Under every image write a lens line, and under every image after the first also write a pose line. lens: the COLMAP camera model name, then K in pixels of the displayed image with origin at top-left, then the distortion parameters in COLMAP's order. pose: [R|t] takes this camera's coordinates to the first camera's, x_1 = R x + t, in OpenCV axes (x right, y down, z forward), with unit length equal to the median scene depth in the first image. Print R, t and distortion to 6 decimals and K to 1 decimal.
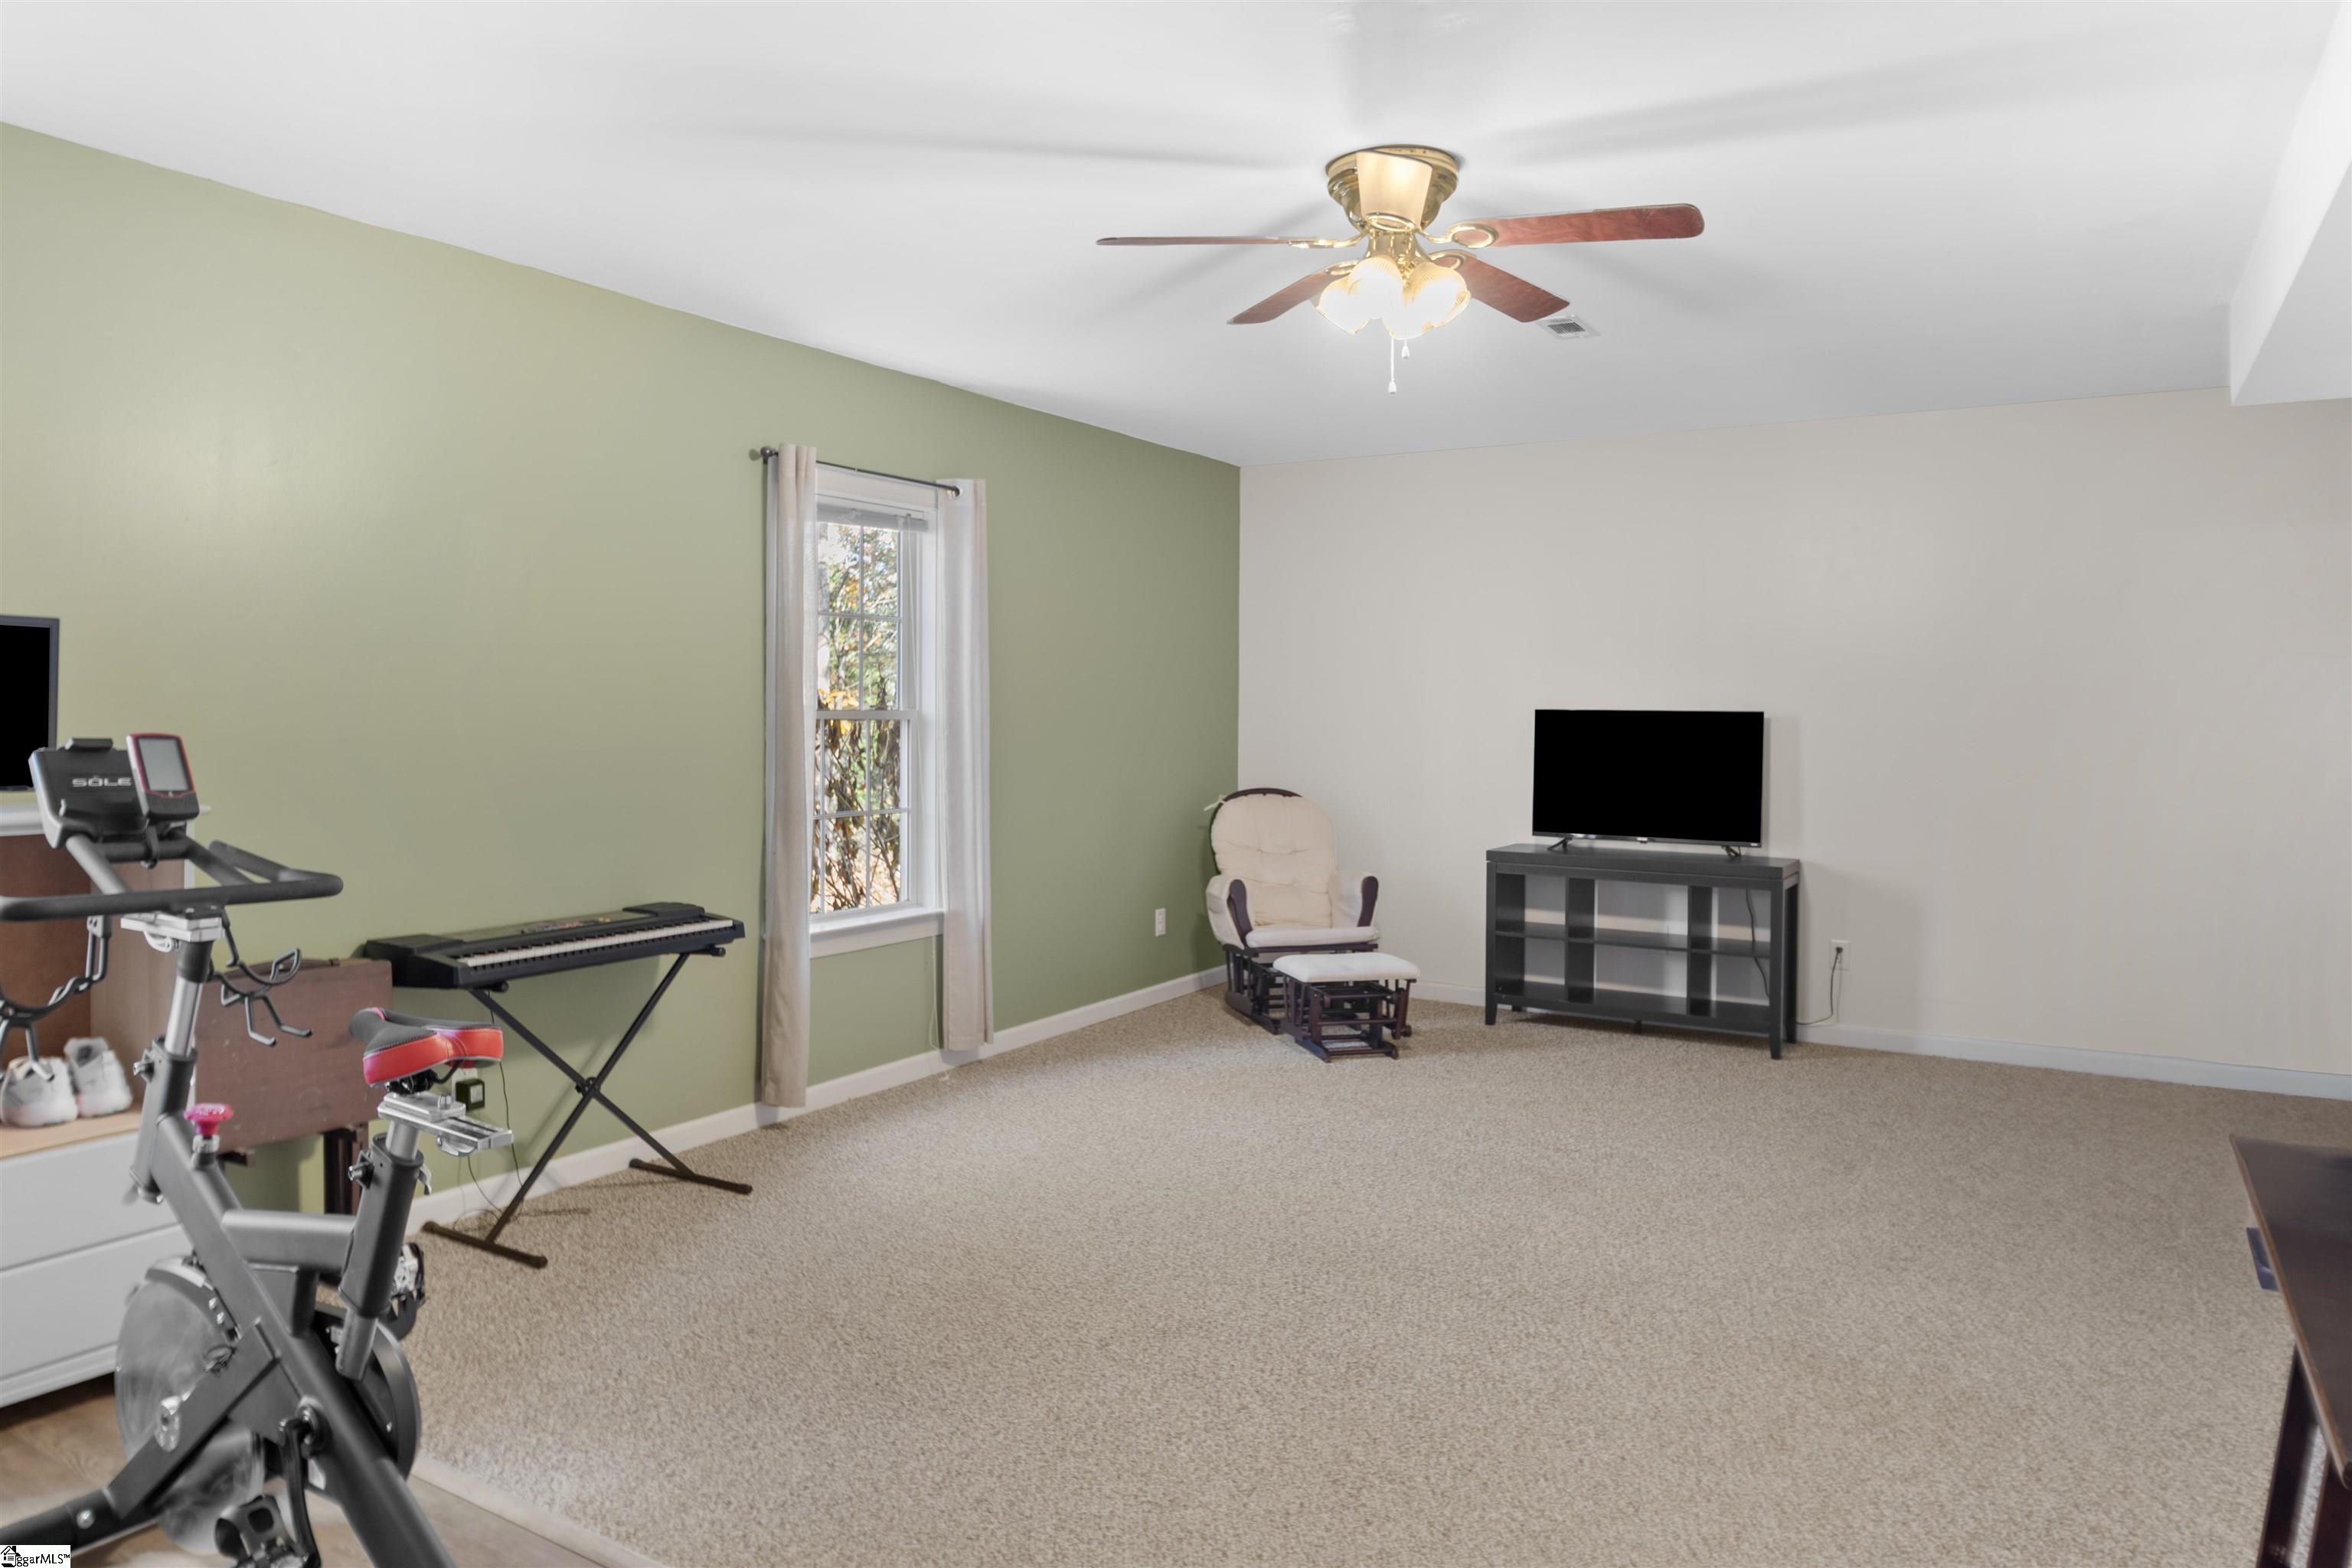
lens RADIAL K [[1474.8, 0, 1176.0], [0, 1474.8, 784.0], [0, 0, 1]] dist [0.001633, 0.000229]
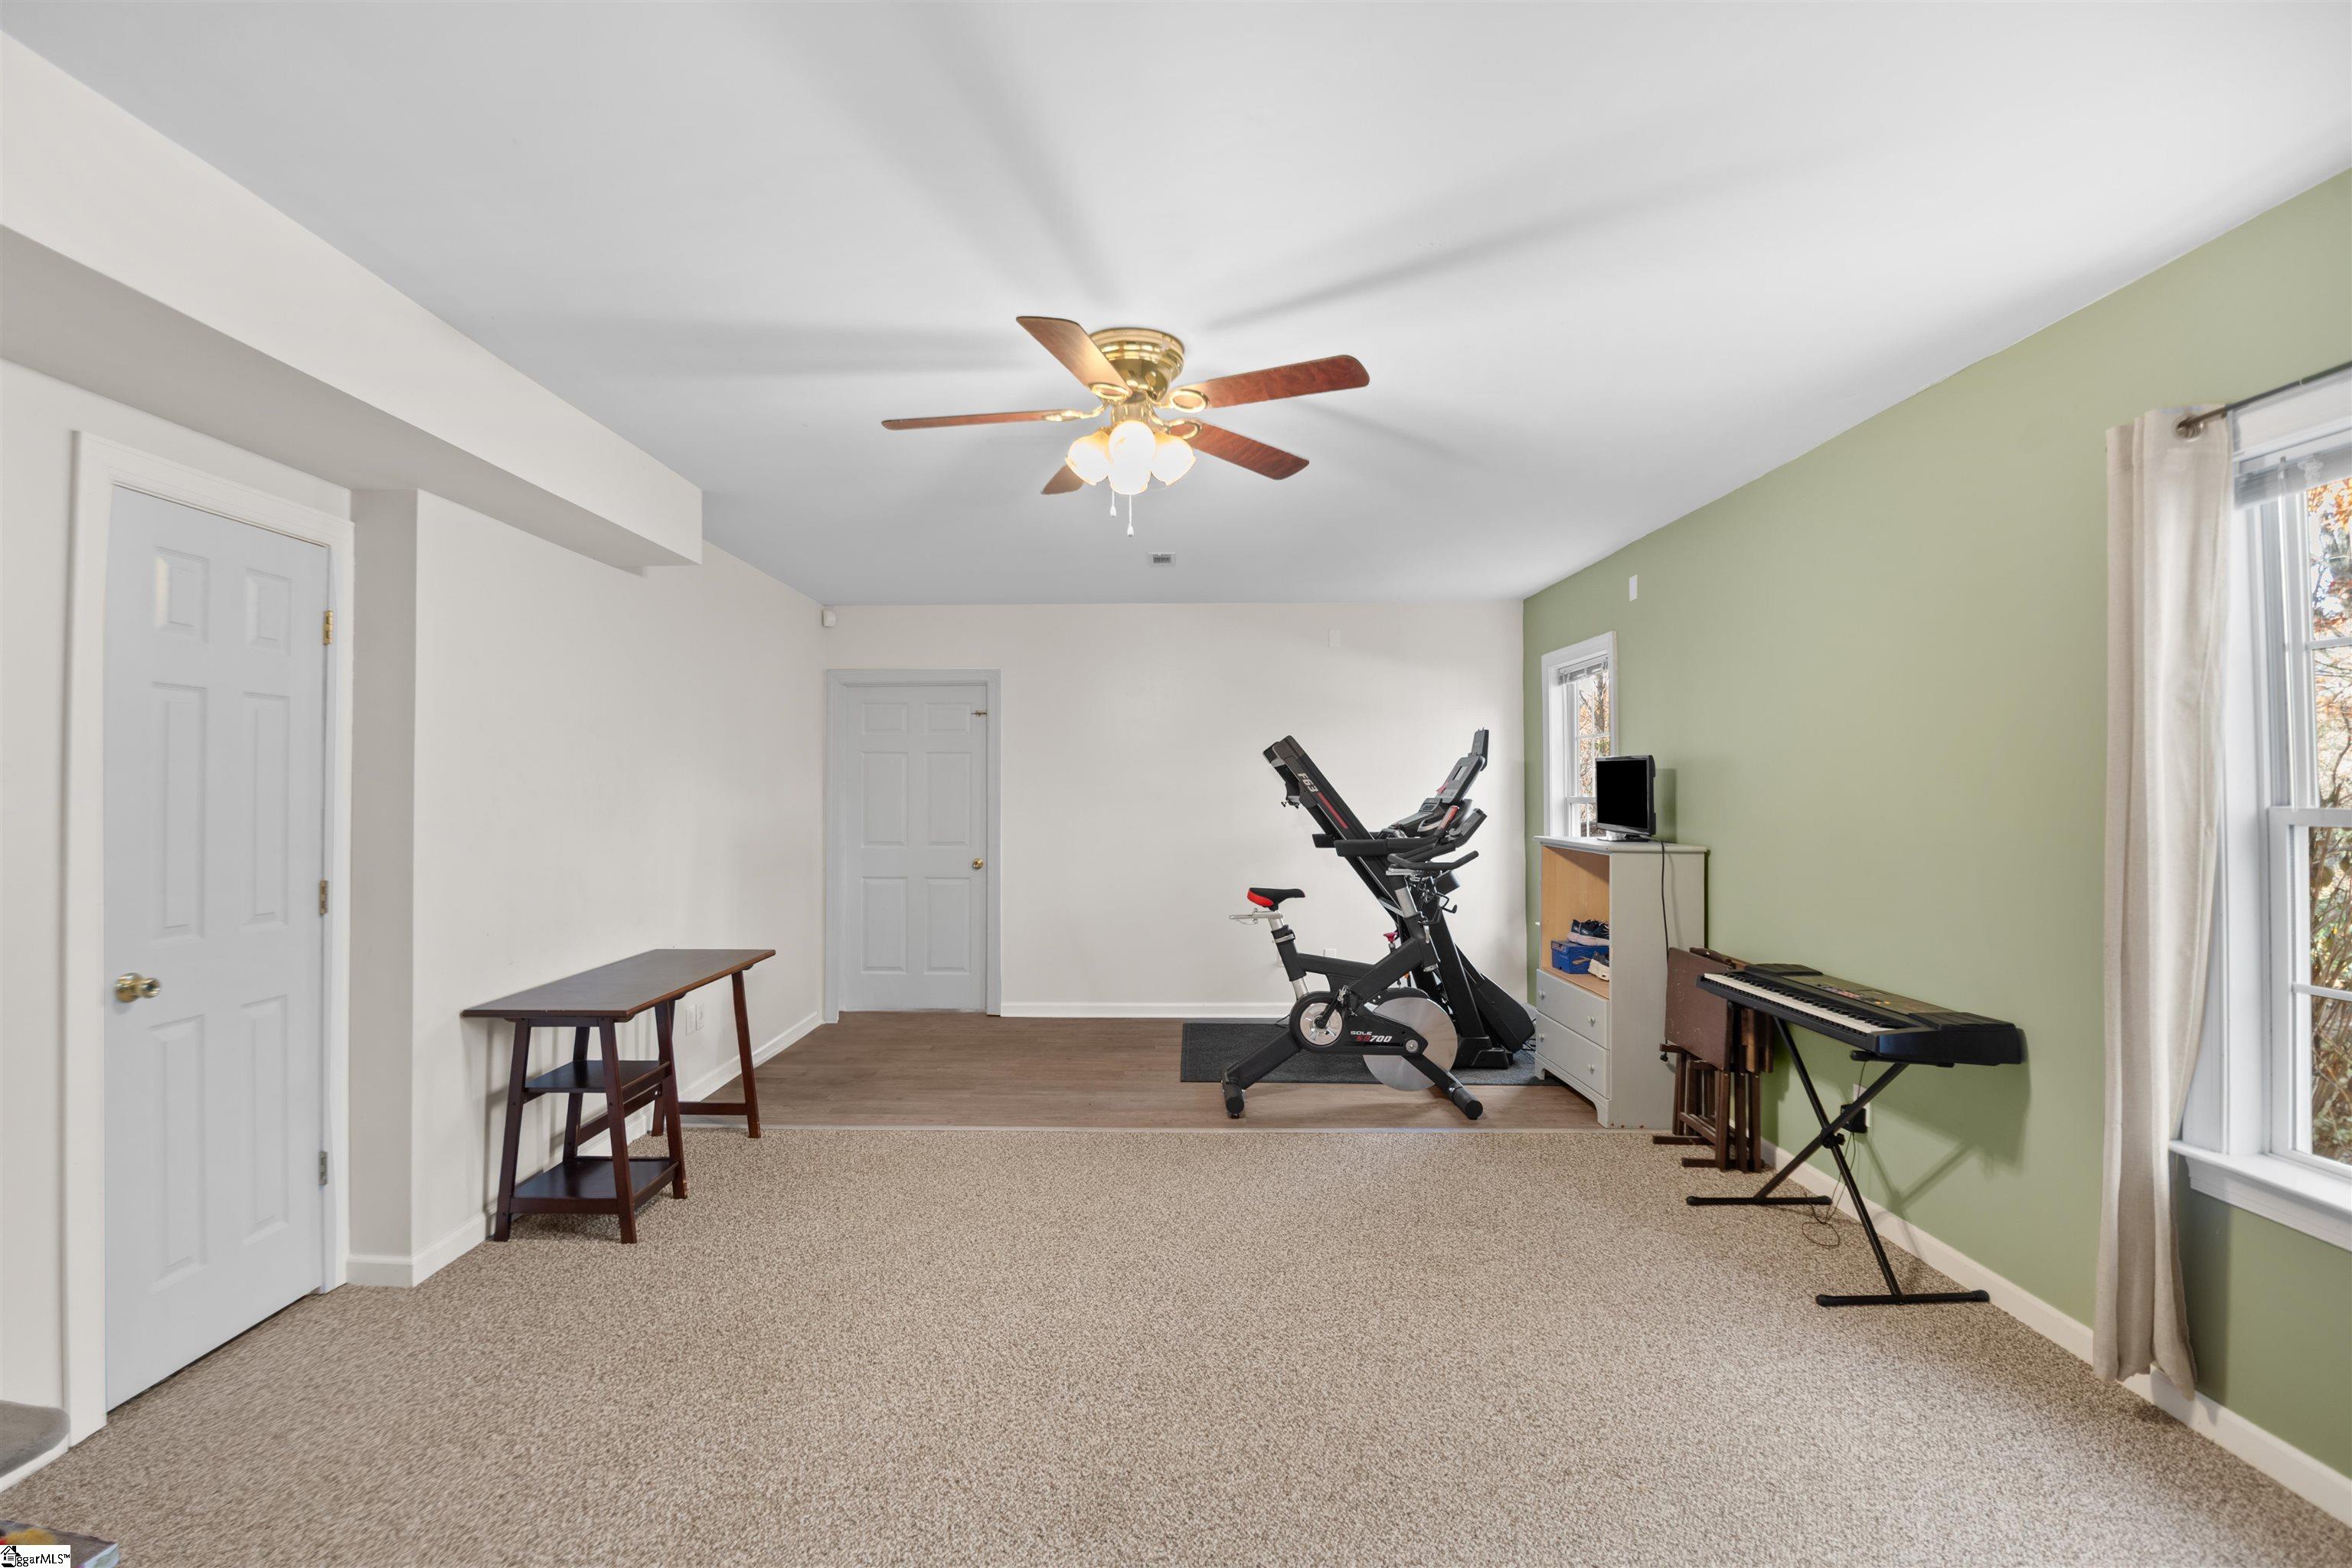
lens RADIAL K [[1018.7, 0, 1134.0], [0, 1018.7, 765.3], [0, 0, 1]] dist [-0.003517, -0.011284]
pose [[-0.862501, -0.020314, -0.505647, 0.462779], [-0.035678, 0.999149, 0.020717, -0.072652], [0.504796, 0.035909, -0.862492, 1.411188]]
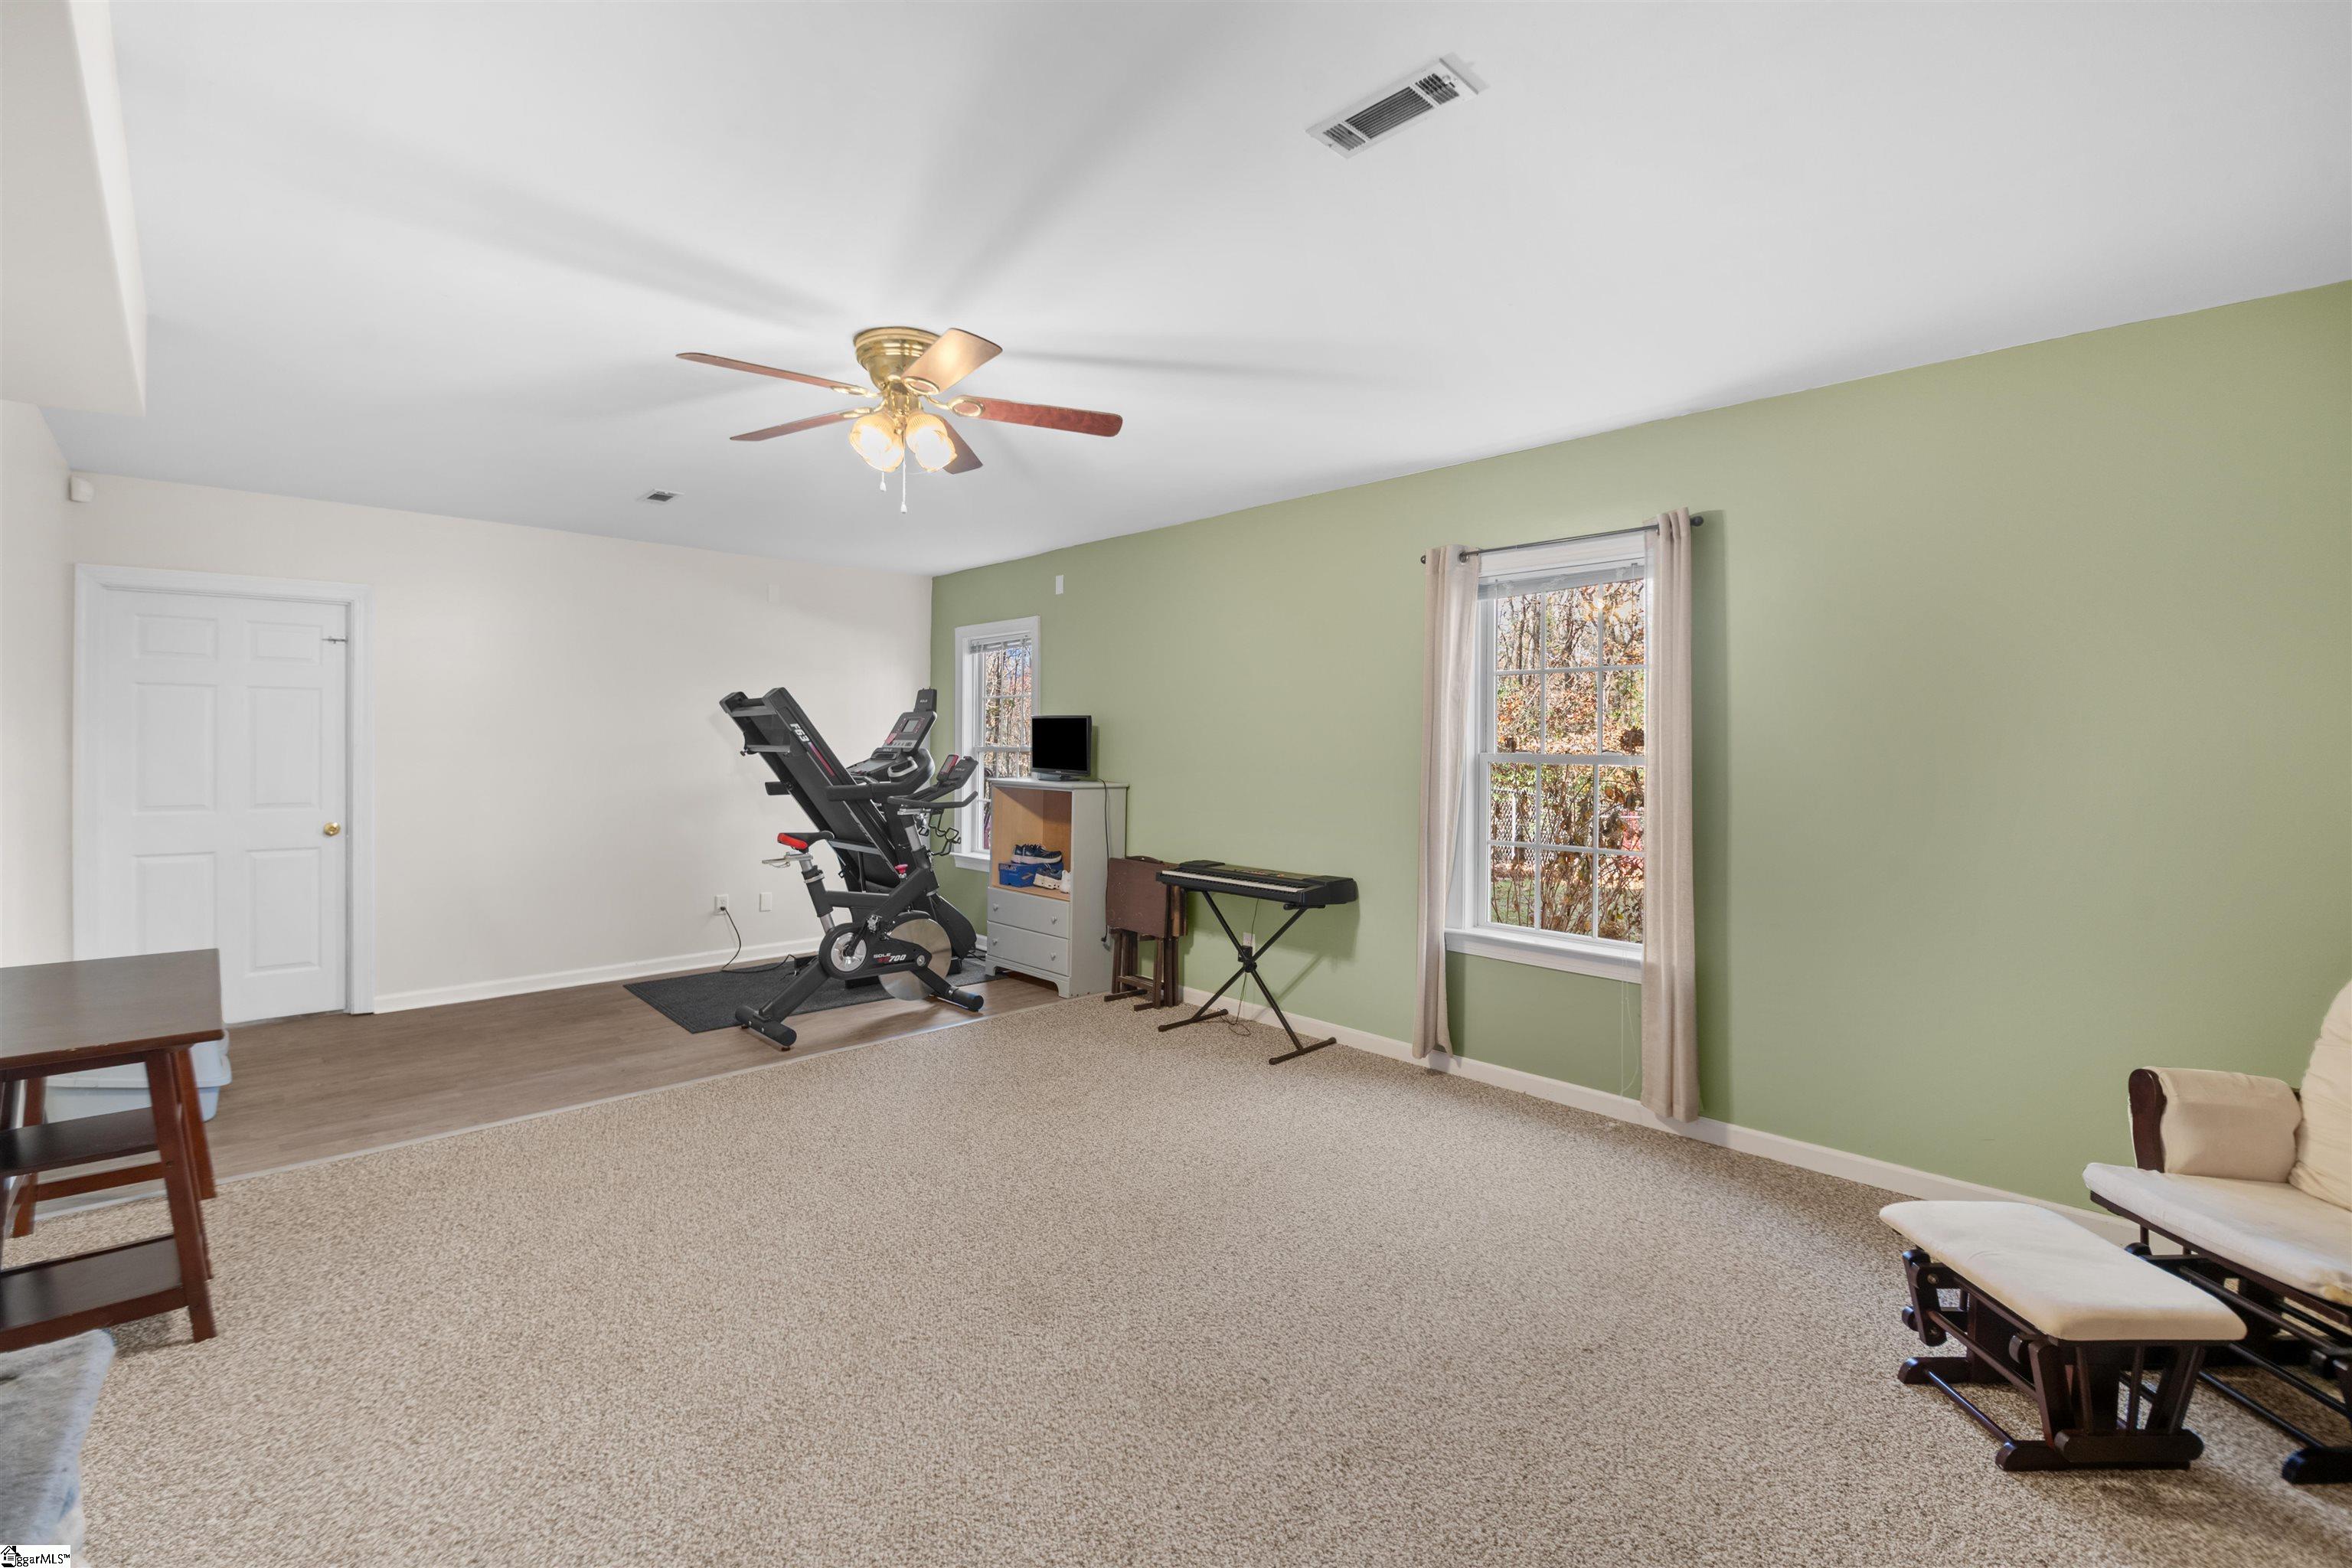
lens RADIAL K [[1012.6, 0, 1124.8], [0, 1012.6, 742.4], [0, 0, 1]] dist [-0.002438, -0.009250]
pose [[-0.273311, -0.011221, -0.961860, 0.813334], [-0.063688, 0.997949, 0.006454, -0.054892], [0.959815, 0.063023, -0.273465, 1.192285]]
